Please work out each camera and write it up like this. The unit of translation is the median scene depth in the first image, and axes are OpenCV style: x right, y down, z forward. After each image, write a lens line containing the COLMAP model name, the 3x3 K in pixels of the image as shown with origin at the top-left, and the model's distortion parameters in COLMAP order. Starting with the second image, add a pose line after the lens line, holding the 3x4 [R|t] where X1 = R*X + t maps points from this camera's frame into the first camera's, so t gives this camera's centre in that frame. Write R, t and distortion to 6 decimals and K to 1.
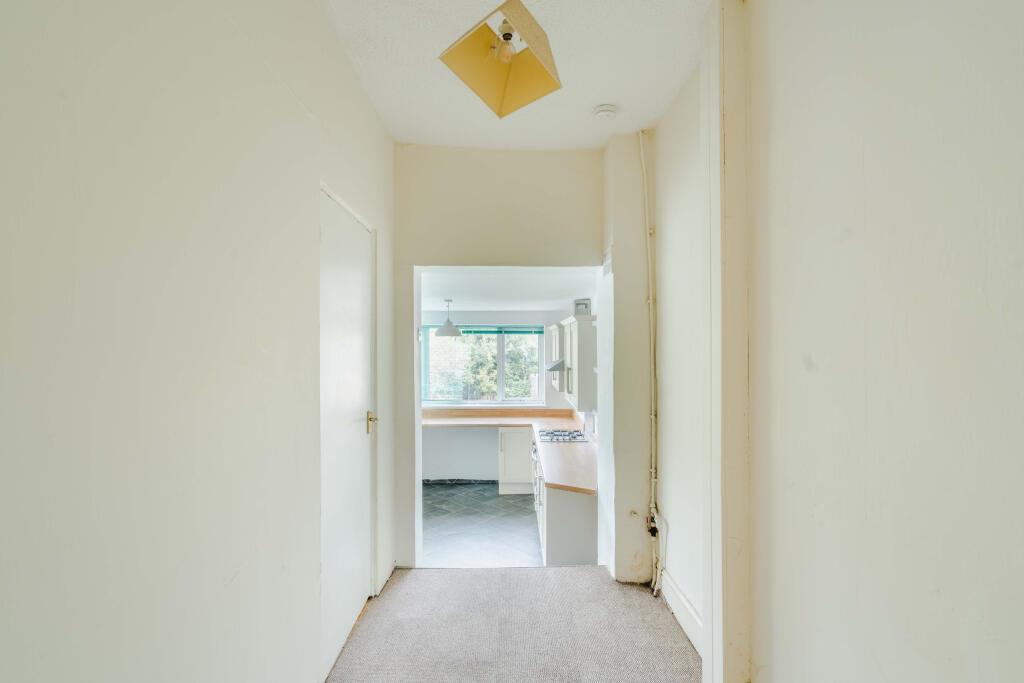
lens RADIAL K [[477.4, 0, 512.2], [0, 477.4, 345.7], [0, 0, 1]] dist [0.016604, 0.000698]
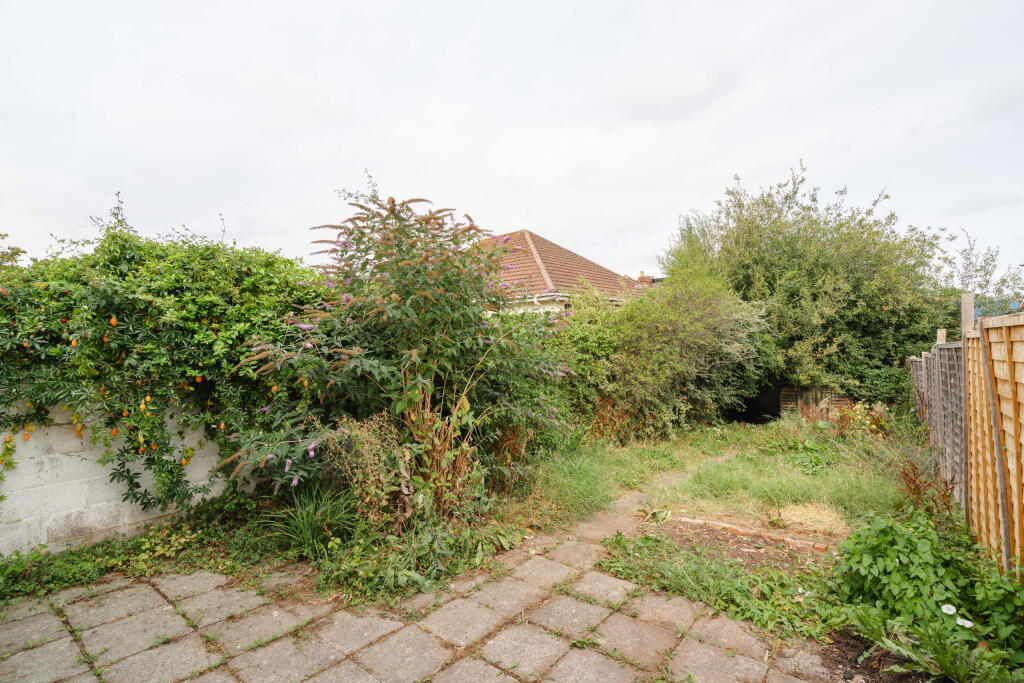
lens RADIAL K [[477.4, 0, 520.4], [0, 477.4, 334.1], [0, 0, 1]] dist [0.016604, 0.000698]
pose [[0.804346, -0.013244, -0.594013, 0.010648], [0.013889, 0.999897, -0.003487, 0.032129], [0.593998, -0.005445, 0.804448, 0.331497]]
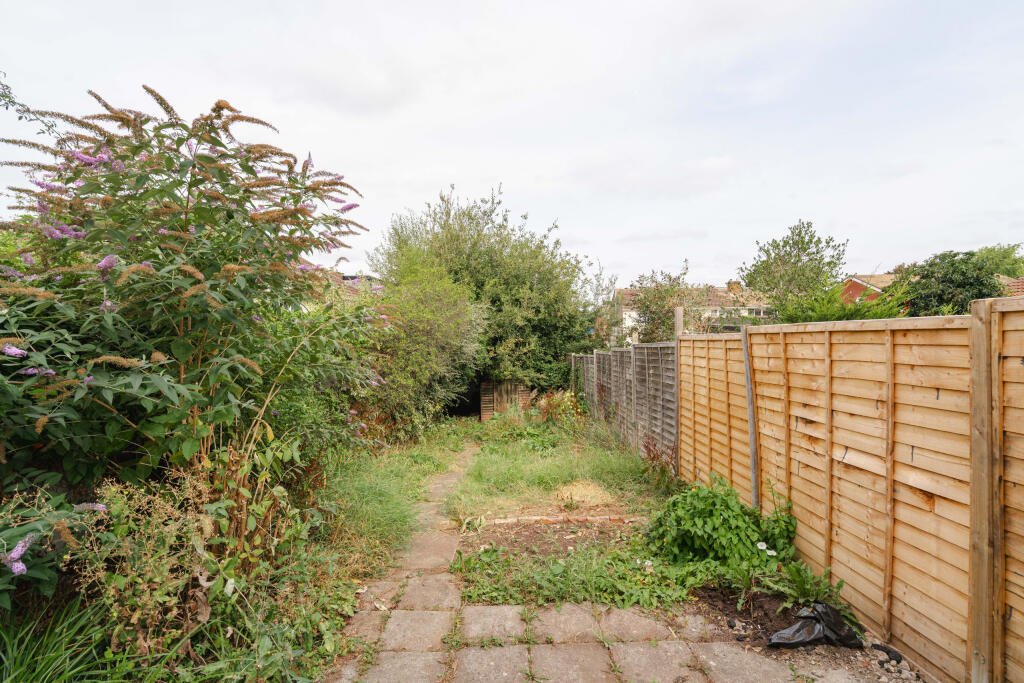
lens RADIAL K [[477.4, 0, 517.4], [0, 477.4, 344.3], [0, 0, 1]] dist [0.016604, 0.000698]
pose [[0.999805, -0.001291, 0.019708, -0.052965], [0.000812, 0.999704, 0.024321, 0.031611], [-0.019734, -0.024300, 0.999510, 0.336483]]
